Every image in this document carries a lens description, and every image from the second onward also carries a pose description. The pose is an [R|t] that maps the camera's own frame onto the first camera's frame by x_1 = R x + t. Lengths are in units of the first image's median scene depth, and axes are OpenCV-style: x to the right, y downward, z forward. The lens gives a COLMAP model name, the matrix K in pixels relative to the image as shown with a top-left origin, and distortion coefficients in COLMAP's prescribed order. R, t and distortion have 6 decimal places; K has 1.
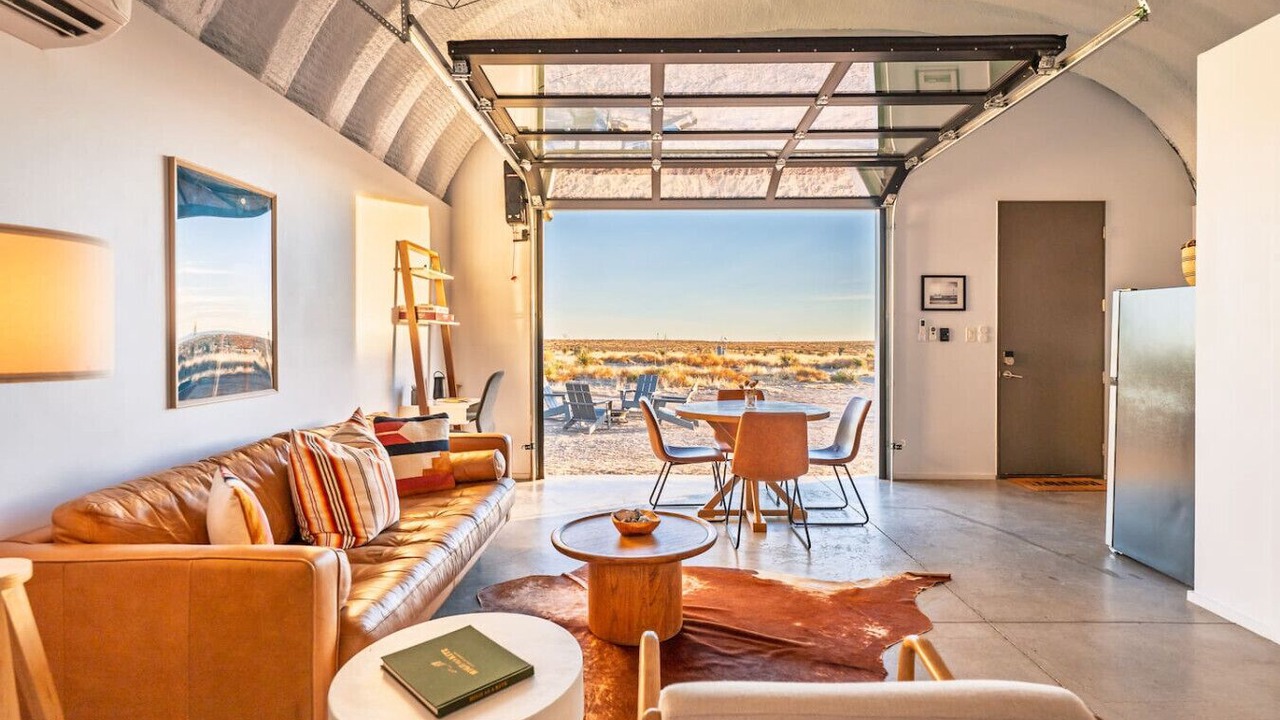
lens RADIAL K [[648.3, 0, 641.6], [0, 648.3, 342.0], [0, 0, 1]] dist [0.003138, -0.000568]
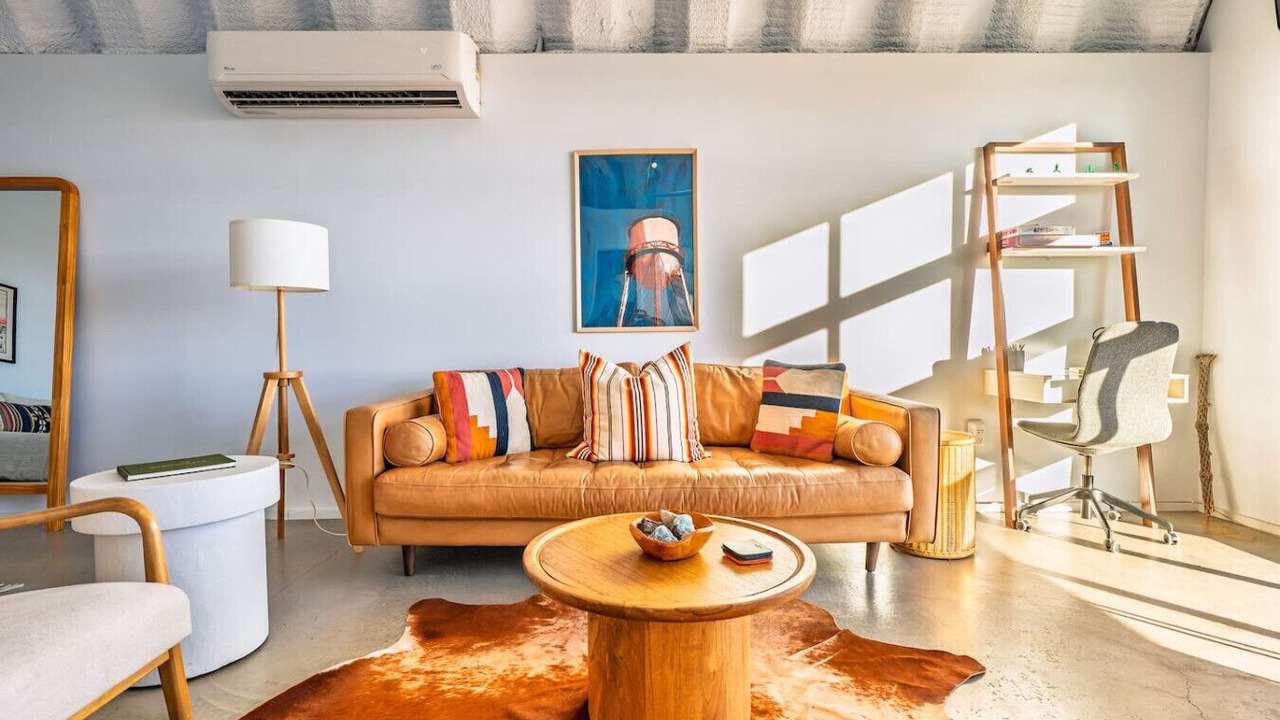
lens RADIAL K [[608.9, 0, 629.0], [0, 608.9, 358.4], [0, 0, 1]] dist [-0.002765, 0.000349]
pose [[0.028713, 0.034498, -0.998992, 0.342667], [0.002466, 0.999399, 0.034583, 0.065522], [0.999585, -0.003456, 0.028611, 0.618081]]
